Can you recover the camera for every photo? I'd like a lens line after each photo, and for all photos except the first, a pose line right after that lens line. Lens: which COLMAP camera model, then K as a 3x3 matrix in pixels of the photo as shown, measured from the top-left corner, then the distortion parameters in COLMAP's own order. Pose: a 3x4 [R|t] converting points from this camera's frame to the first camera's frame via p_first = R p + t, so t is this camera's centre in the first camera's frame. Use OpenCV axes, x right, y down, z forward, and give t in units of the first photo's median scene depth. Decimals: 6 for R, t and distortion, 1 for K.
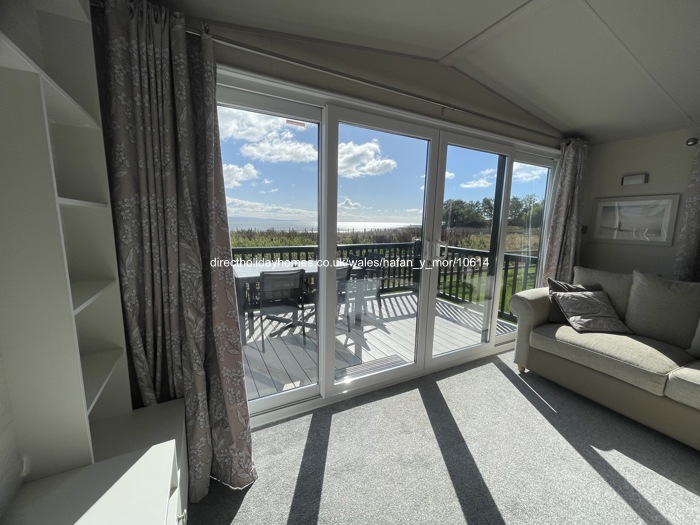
lens RADIAL K [[281.7, 0, 350.0], [0, 281.7, 262.5], [0, 0, 1]] dist [0.000013, 0.000018]
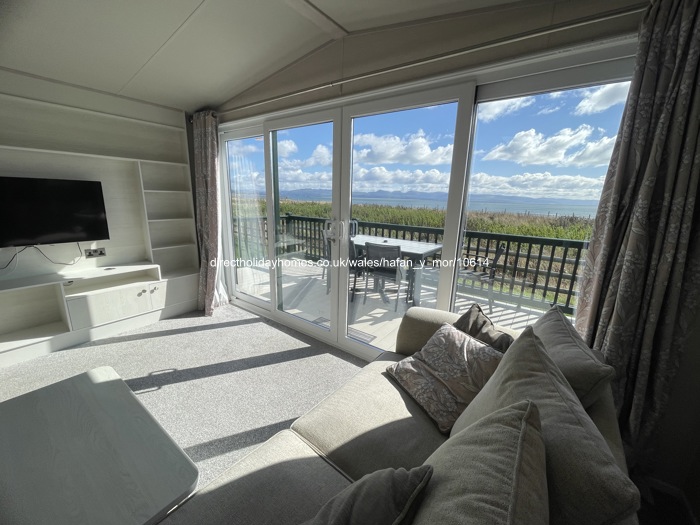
lens RADIAL K [[281.7, 0, 350.0], [0, 281.7, 262.5], [0, 0, 1]] dist [0.000013, 0.000018]
pose [[0.433246, 0.201721, -0.878411, 0.913339], [-0.158711, 0.976476, 0.145963, -0.059554], [0.887192, 0.076176, 0.455069, 0.427593]]
